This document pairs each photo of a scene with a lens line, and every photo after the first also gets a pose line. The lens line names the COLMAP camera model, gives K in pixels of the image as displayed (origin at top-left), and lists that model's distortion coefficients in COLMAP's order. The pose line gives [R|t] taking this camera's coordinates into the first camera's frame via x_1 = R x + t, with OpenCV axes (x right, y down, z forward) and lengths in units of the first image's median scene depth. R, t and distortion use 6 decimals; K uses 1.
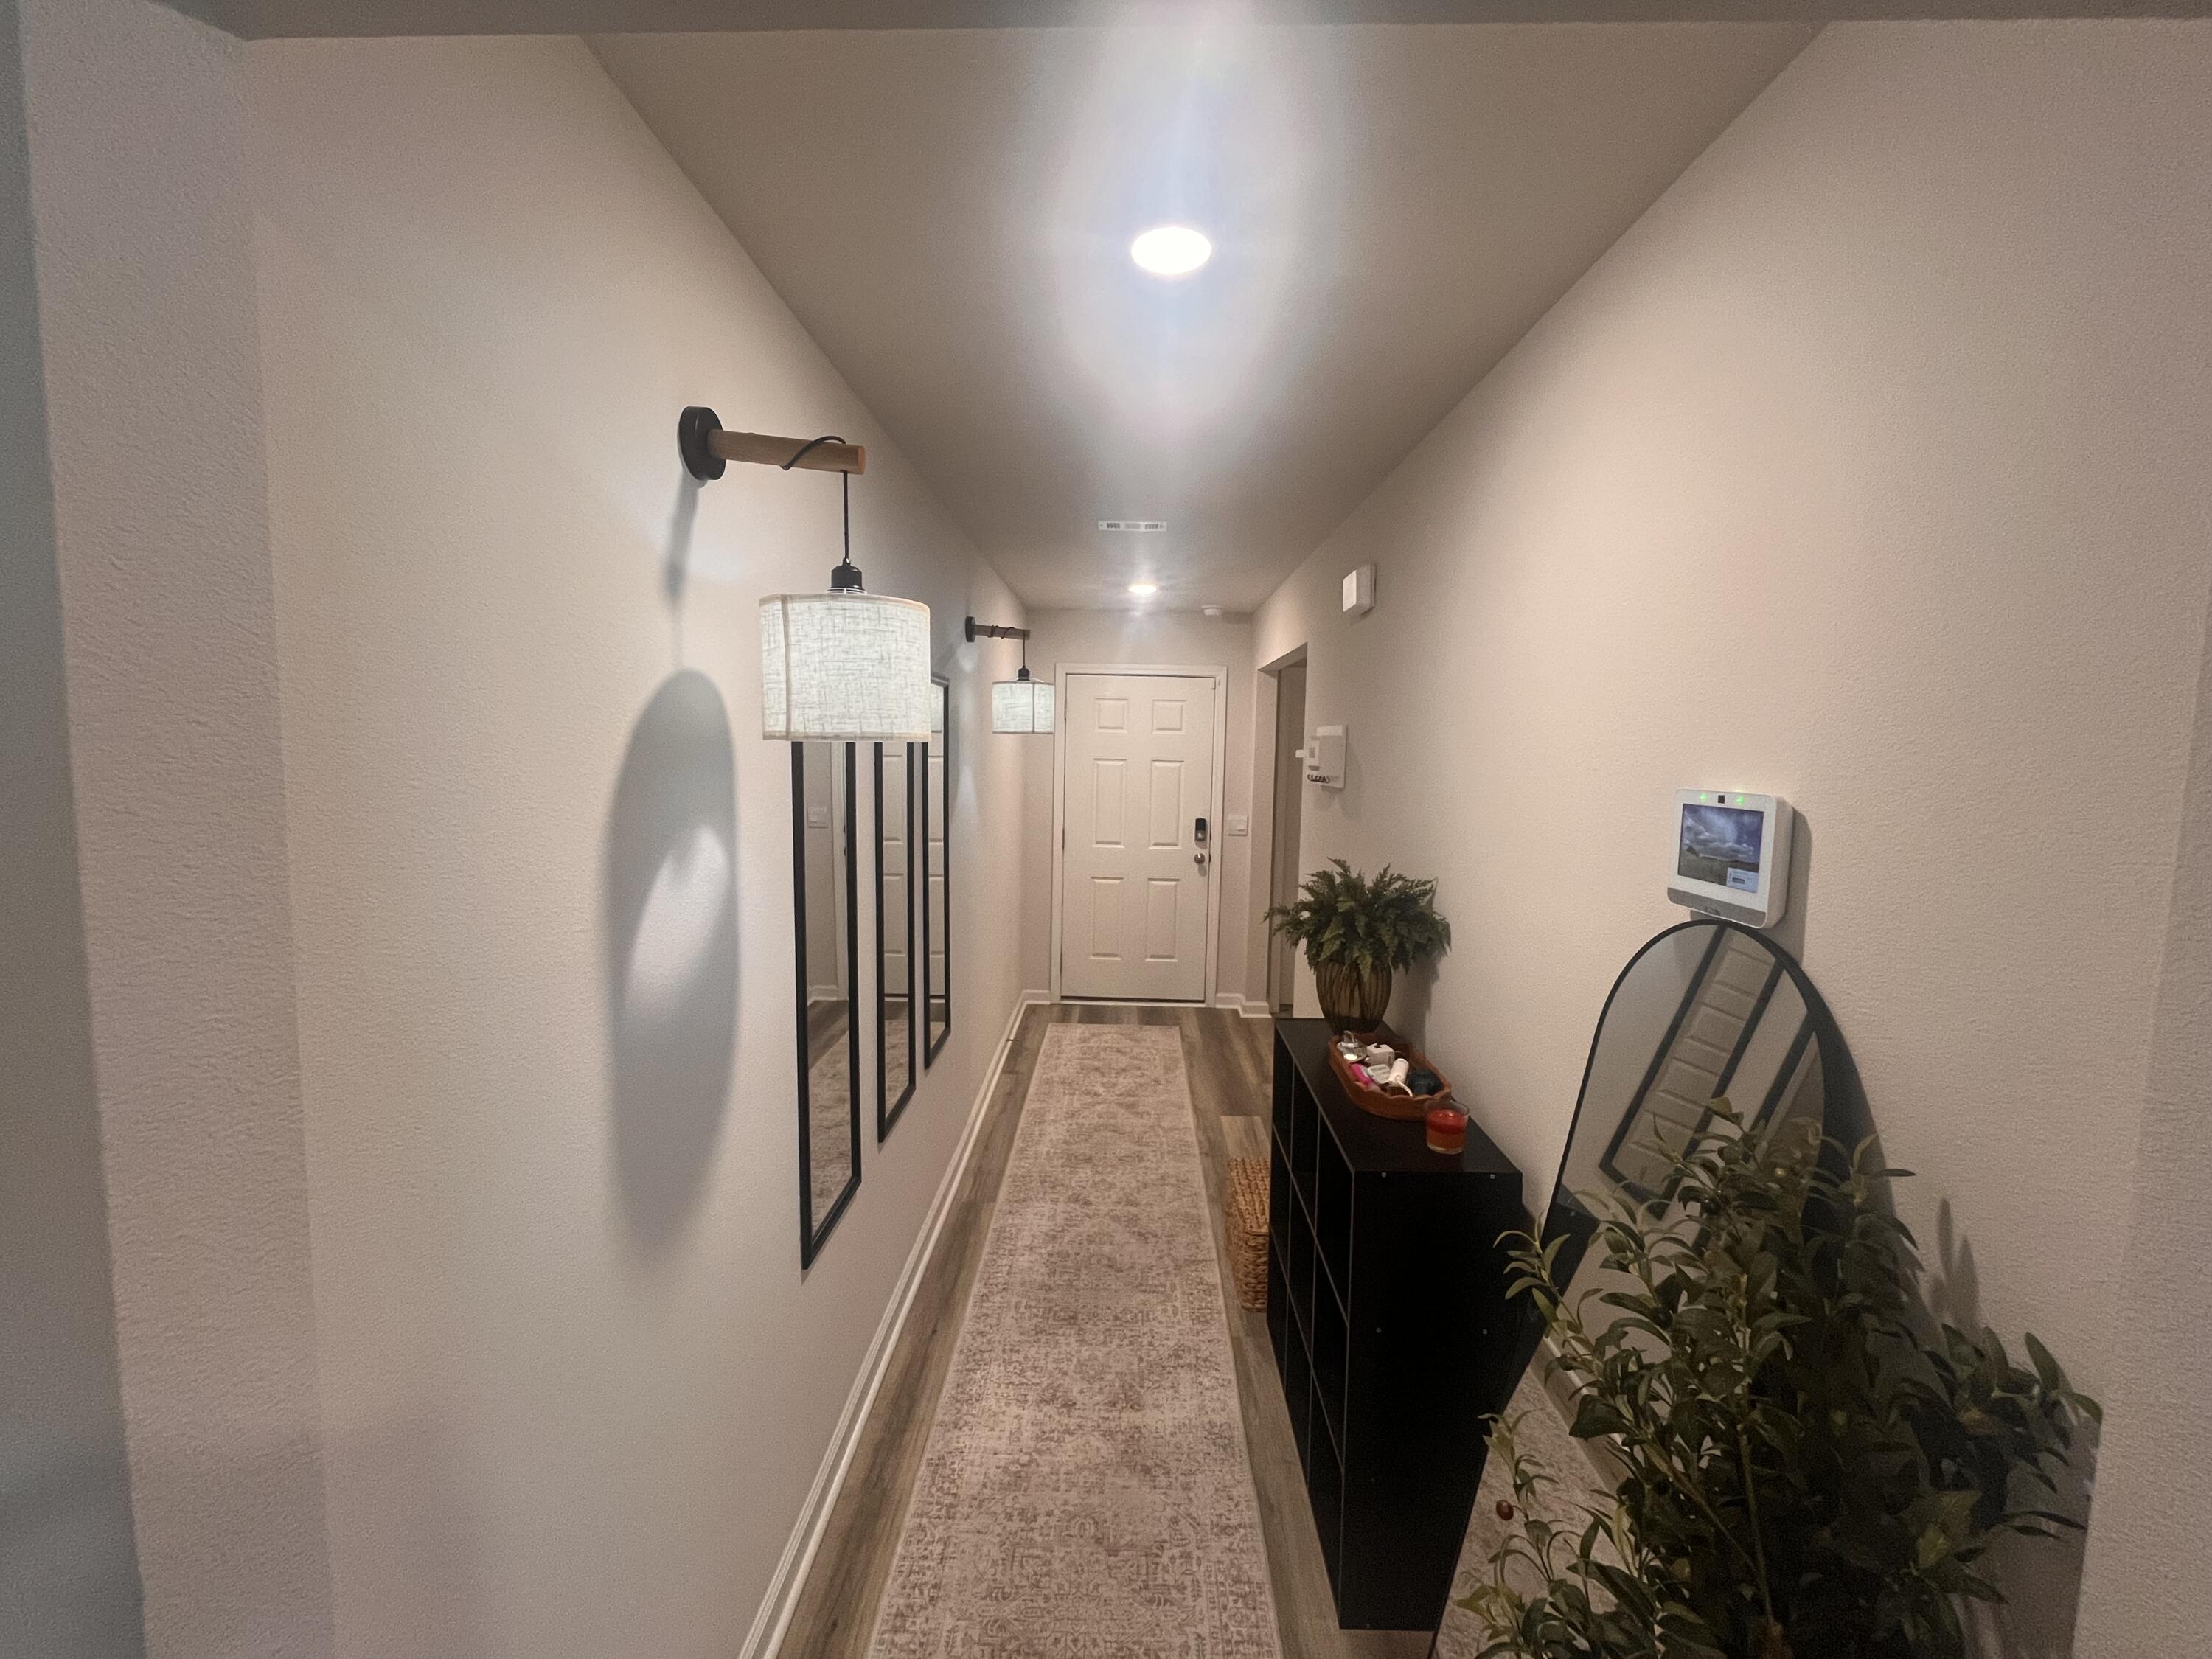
lens RADIAL K [[894.1, 0, 1094.9], [0, 894.1, 836.7], [0, 0, 1]] dist [-0.003206, -0.000234]
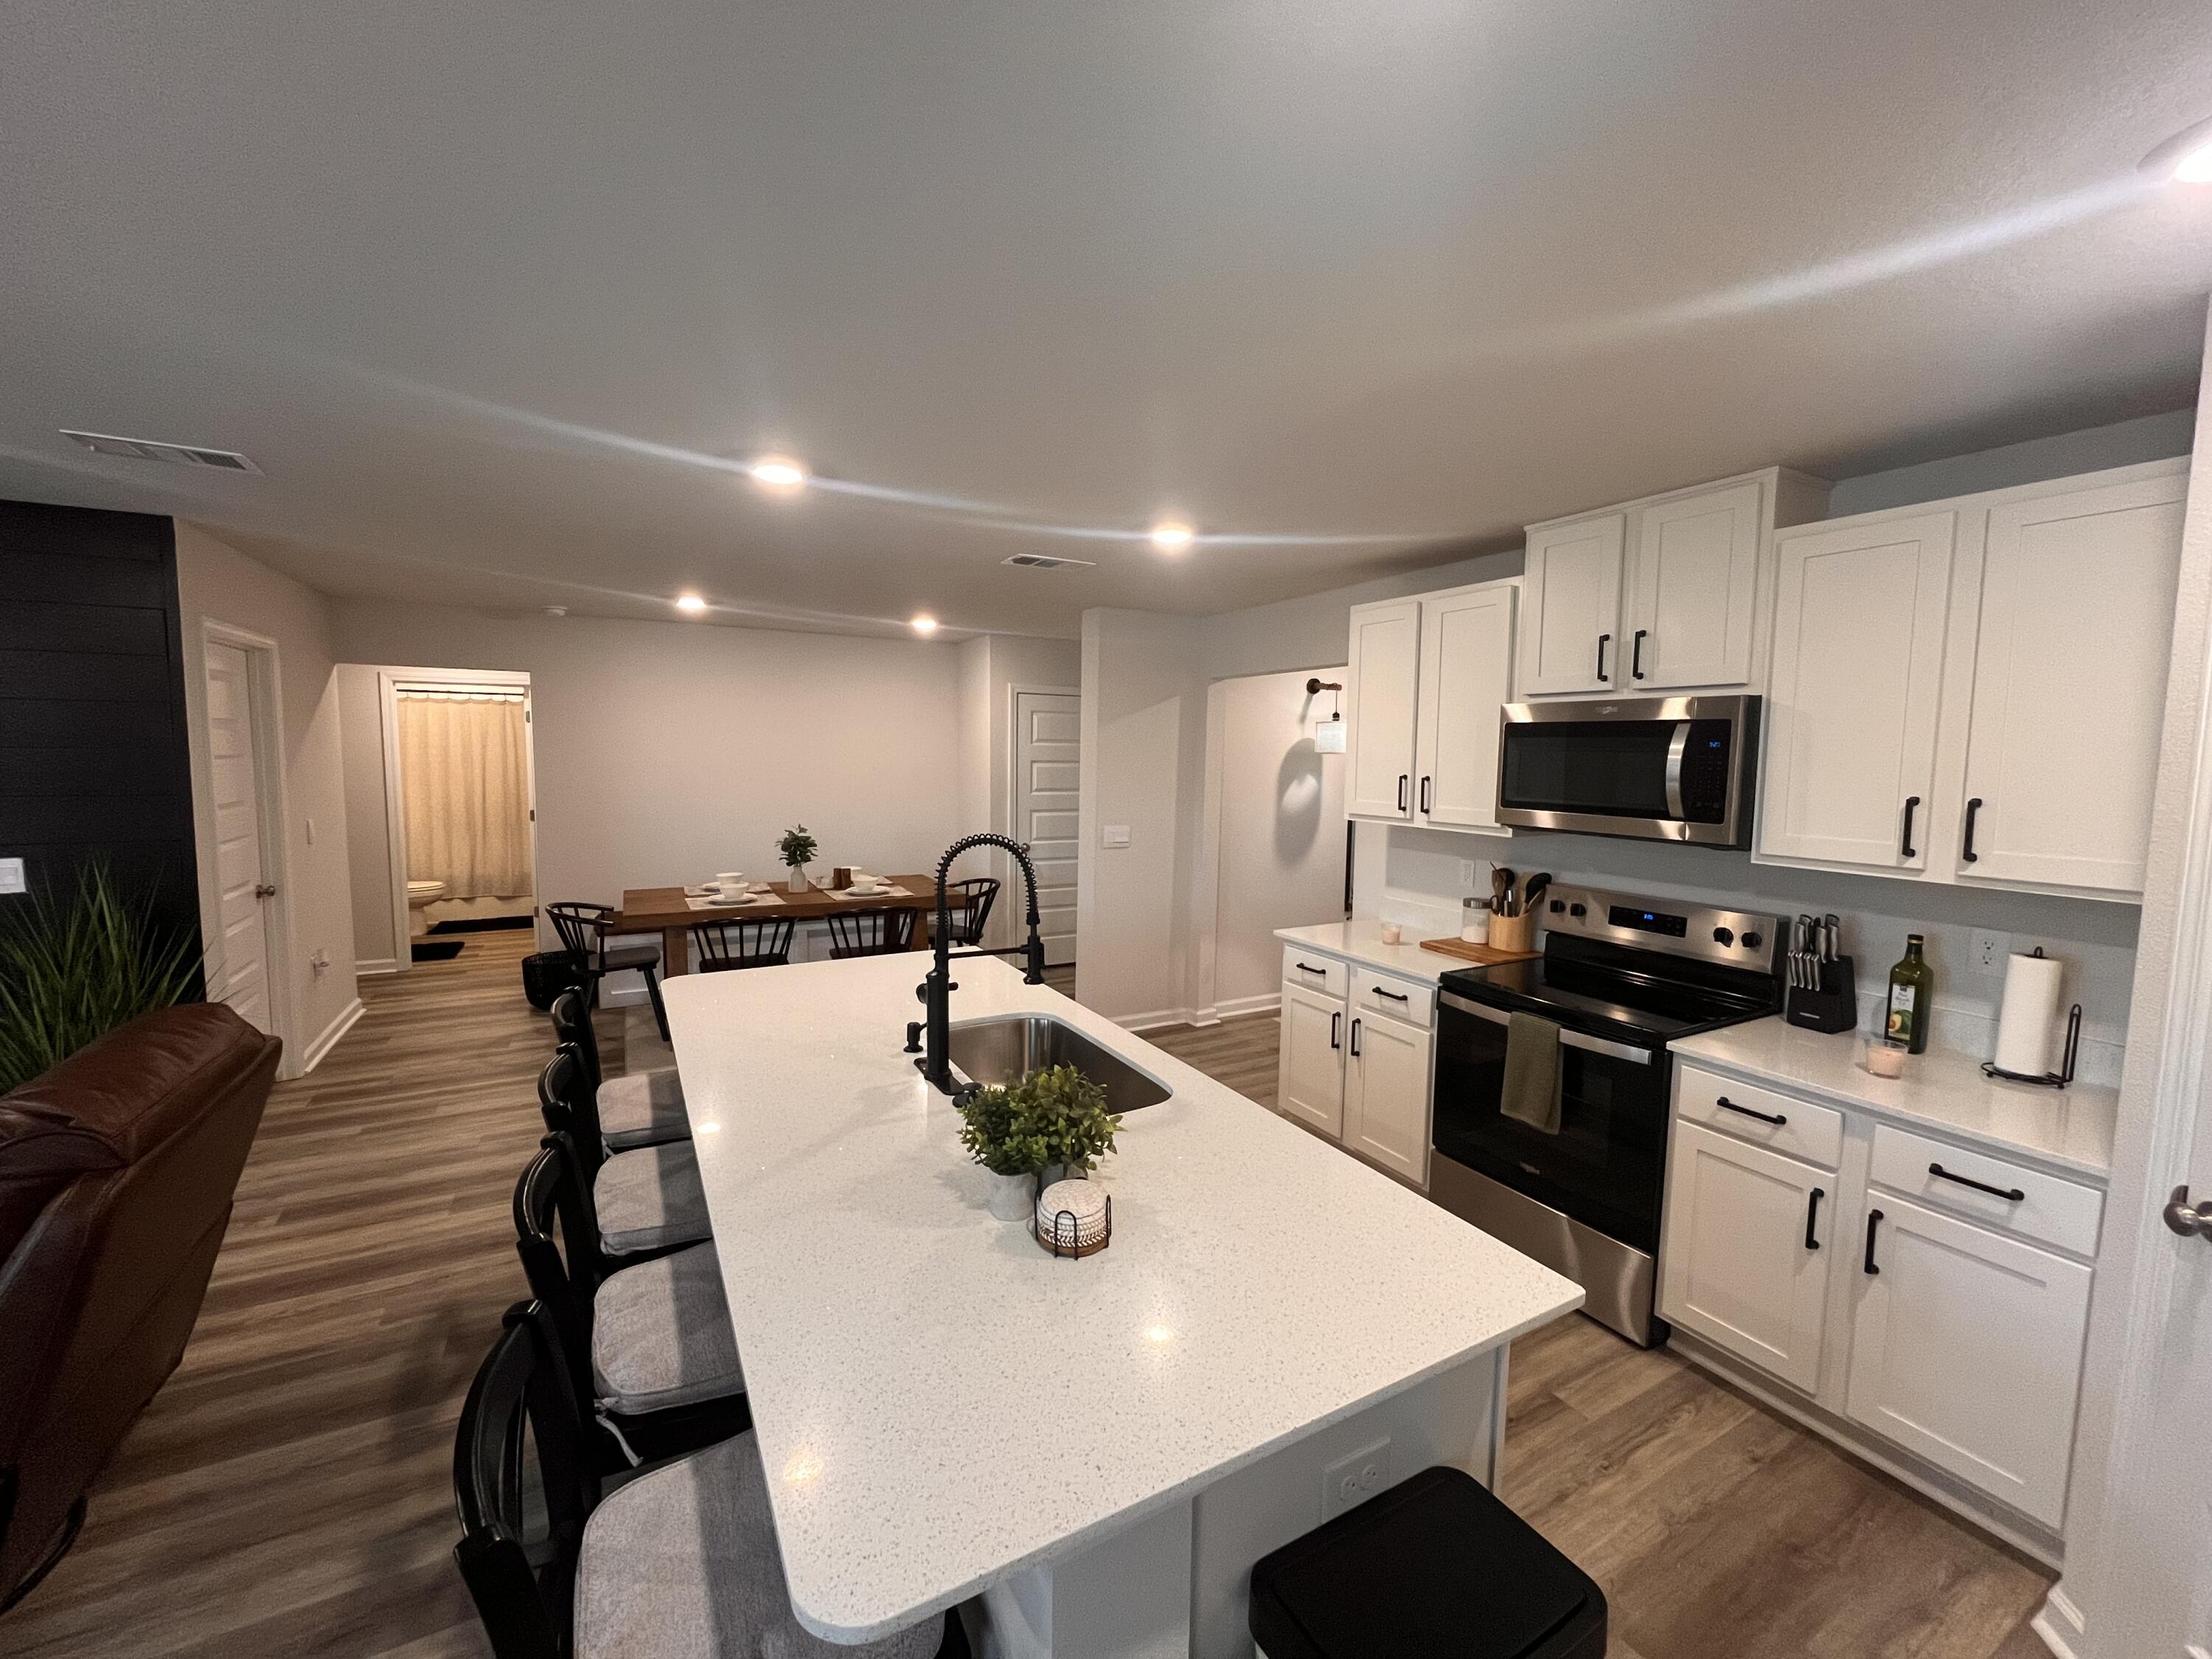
lens RADIAL K [[894.1, 0, 1105.8], [0, 894.1, 828.2], [0, 0, 1]] dist [-0.003206, -0.000234]
pose [[0.520378, 0.069513, -0.851102, 1.245943], [-0.093516, 0.995326, 0.024115, 0.106881], [0.848800, 0.067042, 0.524447, -0.937610]]
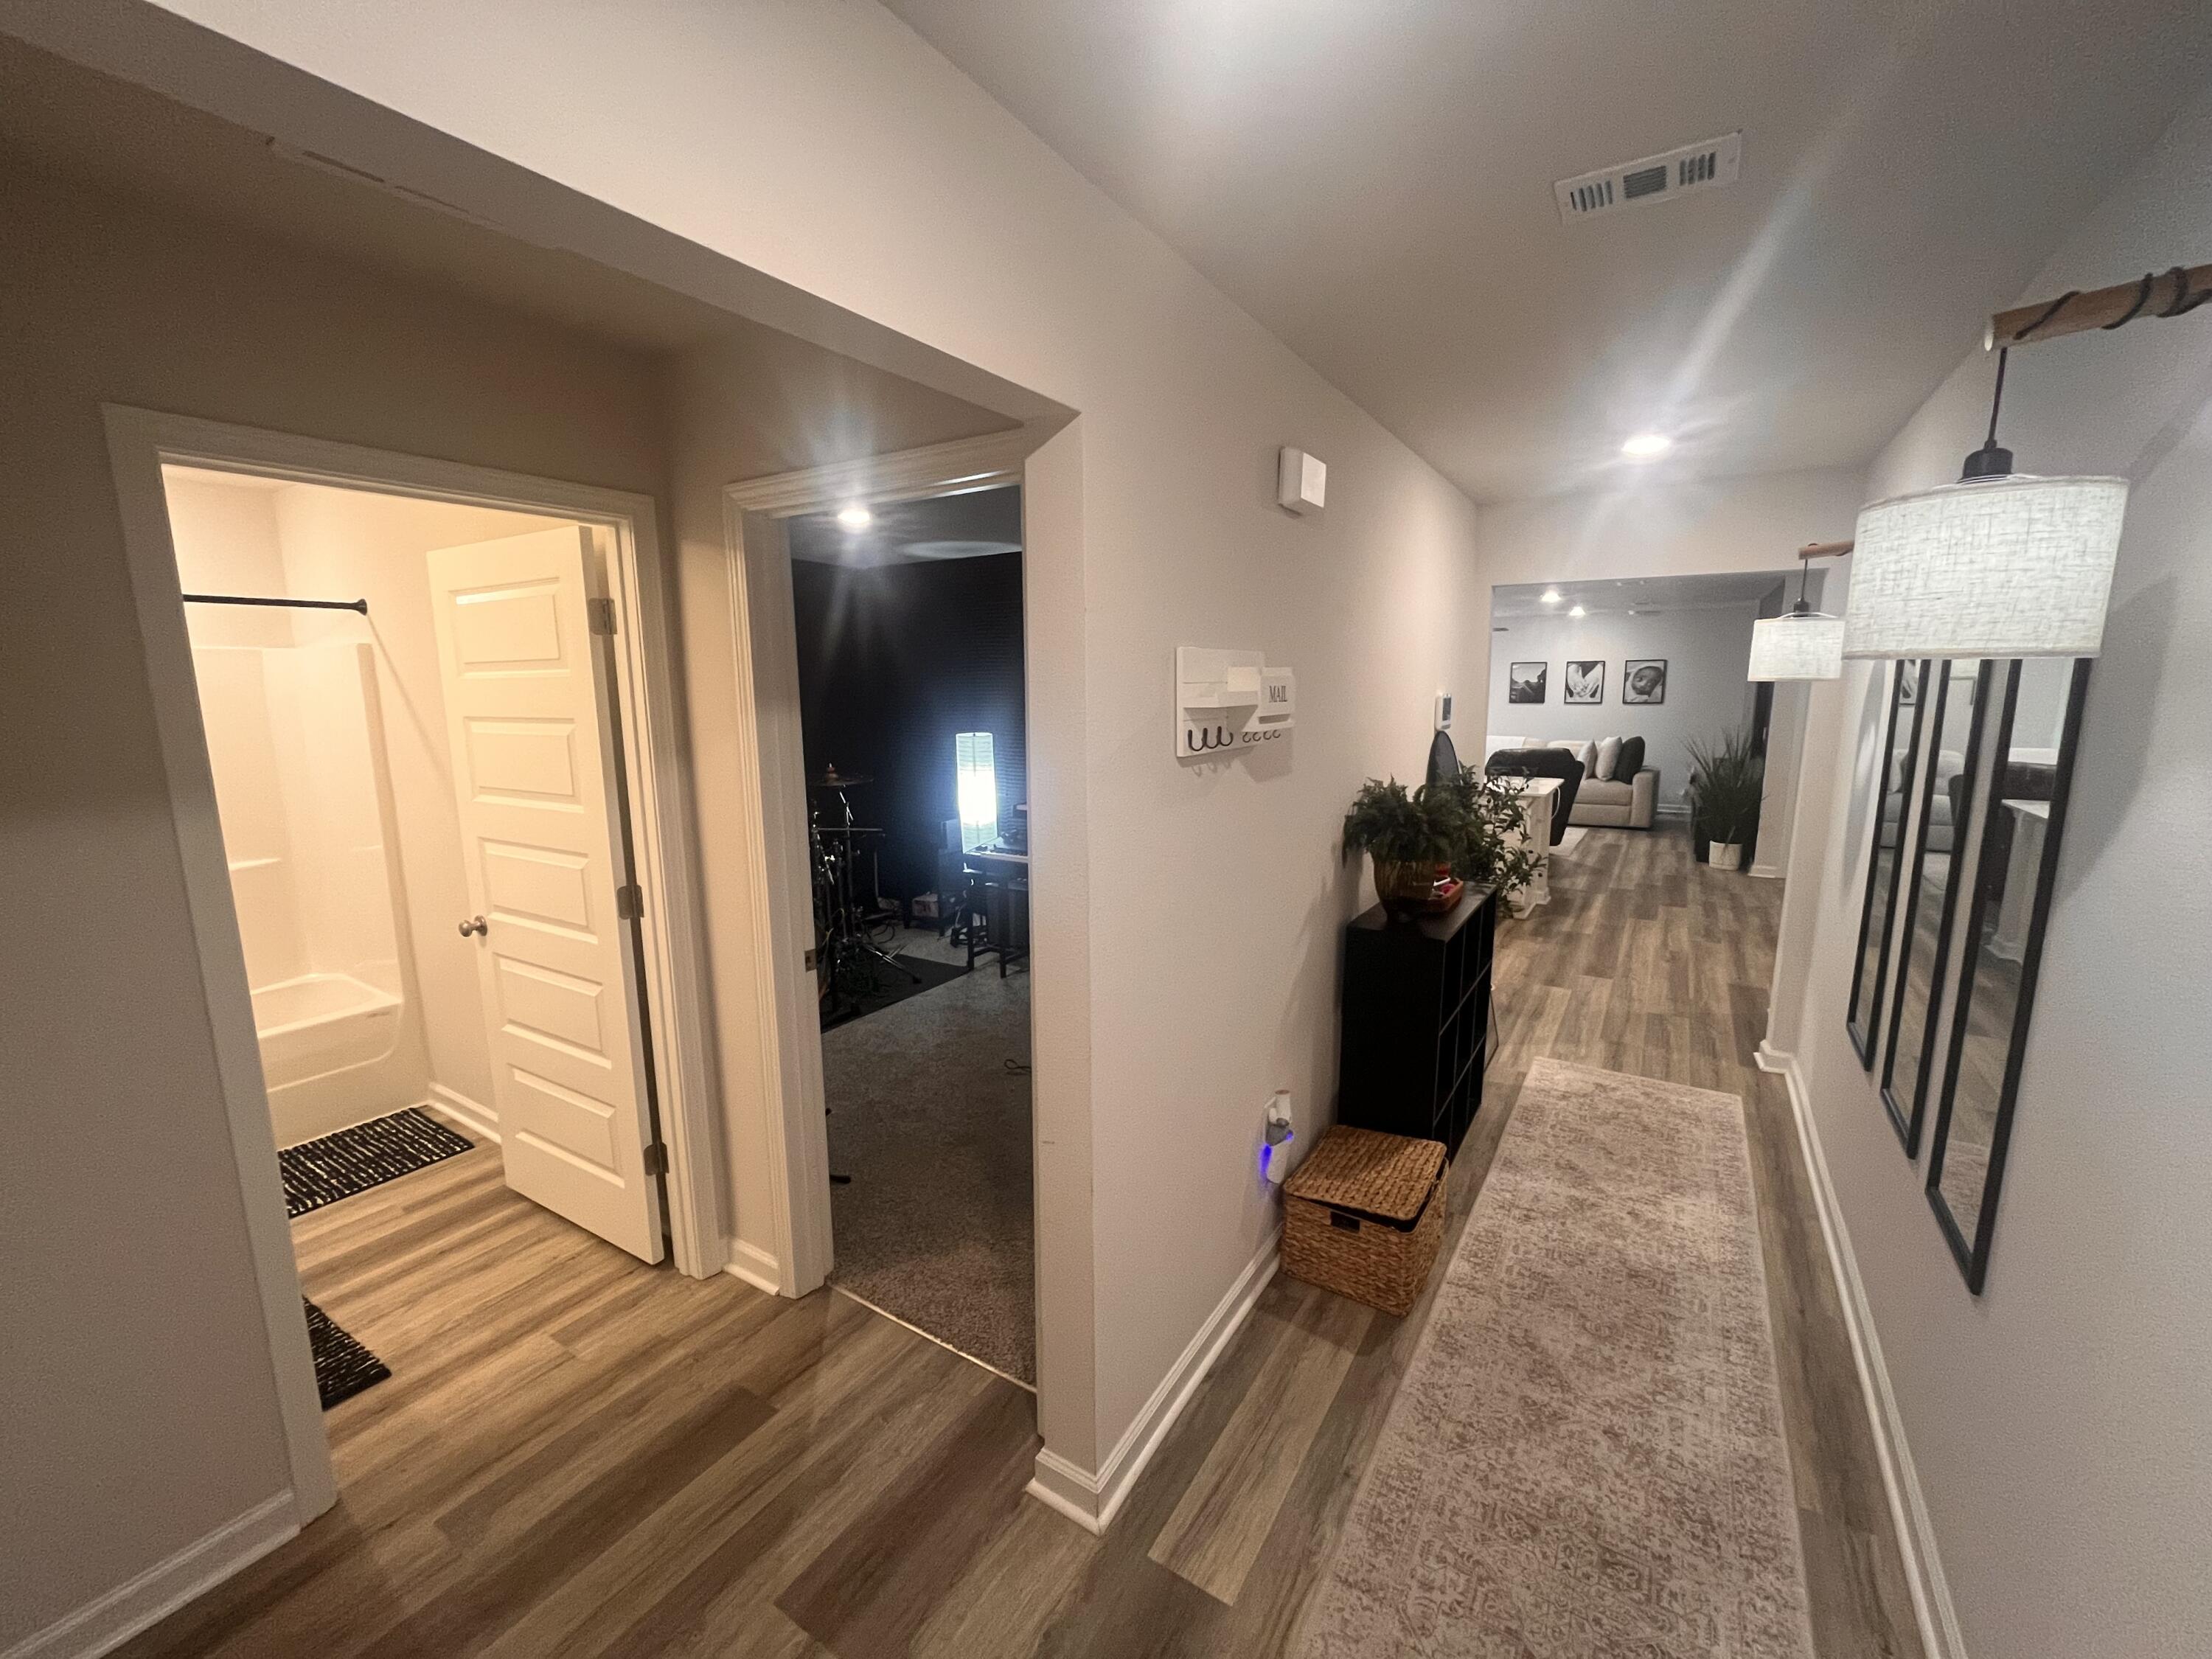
lens RADIAL K [[894.1, 0, 1111.1], [0, 894.1, 829.9], [0, 0, 1]] dist [-0.003206, -0.000234]
pose [[-0.864380, -0.088665, 0.494960, 0.024718], [0.047259, 0.965650, 0.255514, -0.178312], [-0.500613, 0.244253, -0.830498, 1.713684]]
